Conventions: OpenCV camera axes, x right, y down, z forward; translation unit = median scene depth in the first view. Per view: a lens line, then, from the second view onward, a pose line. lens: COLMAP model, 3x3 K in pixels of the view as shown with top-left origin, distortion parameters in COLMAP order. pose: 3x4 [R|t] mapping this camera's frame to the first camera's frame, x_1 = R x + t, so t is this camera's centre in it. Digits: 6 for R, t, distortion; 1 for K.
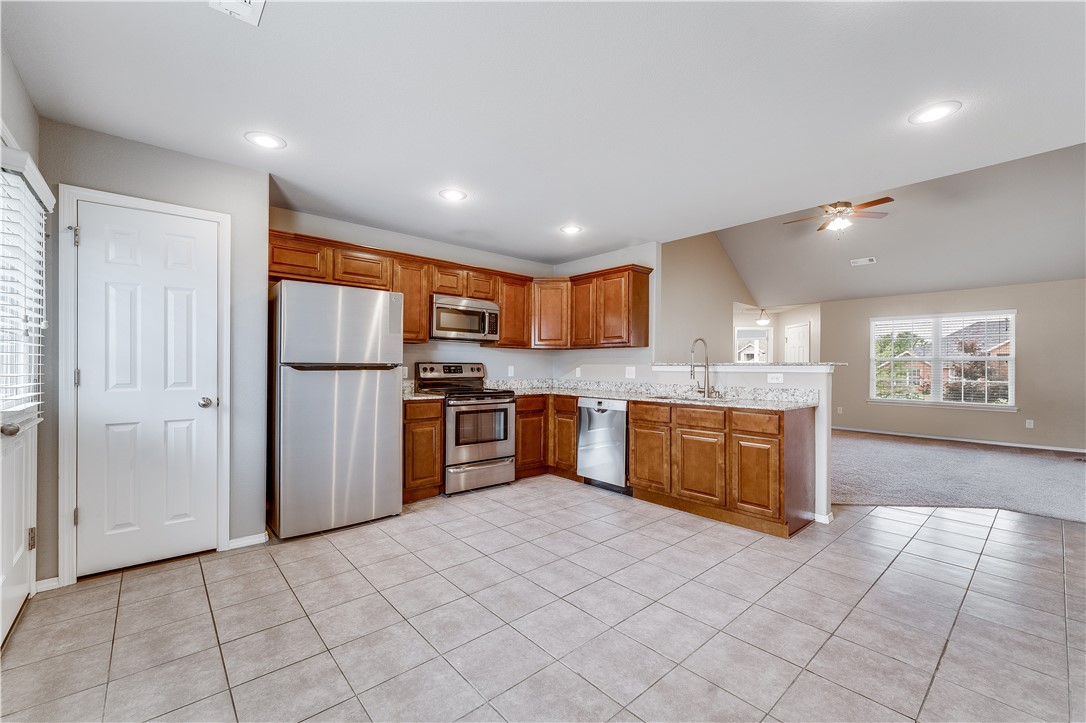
lens RADIAL K [[439.4, 0, 547.7], [0, 439.4, 364.7], [0, 0, 1]] dist [0.003799, 0.000047]
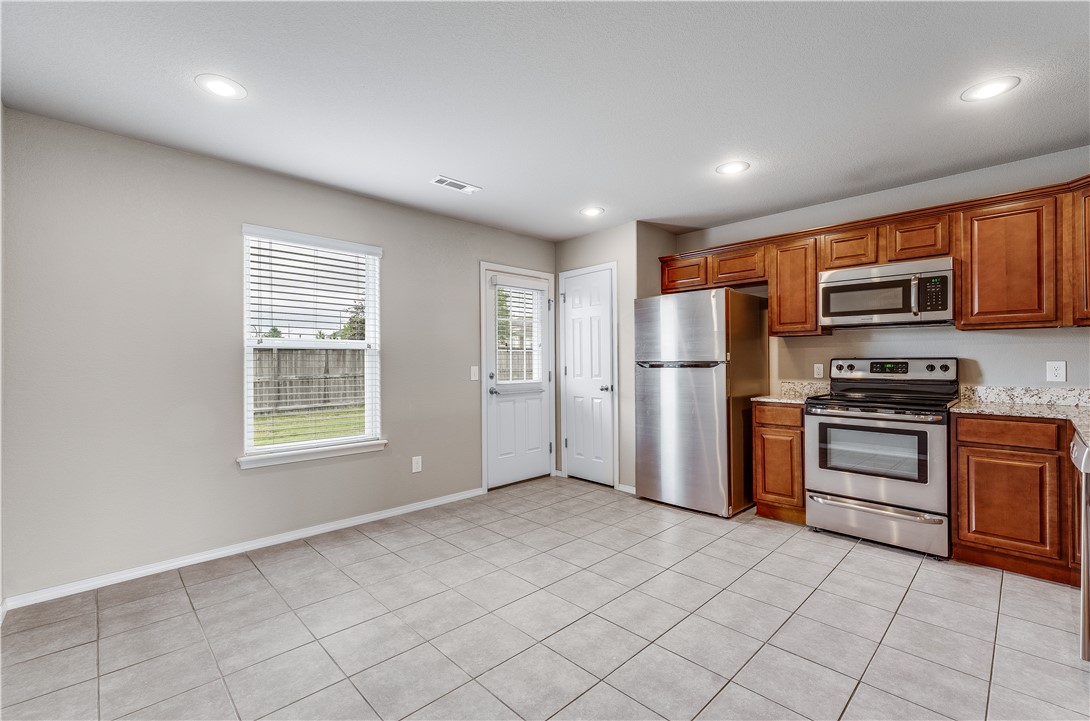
lens RADIAL K [[463.7, 0, 544.4], [0, 463.7, 360.9], [0, 0, 1]] dist [-0.001245, -0.000011]
pose [[0.055507, -0.009800, -0.998410, 0.536636], [0.008788, 0.999918, -0.009326, 0.002566], [0.998420, -0.008257, 0.055589, 0.450351]]
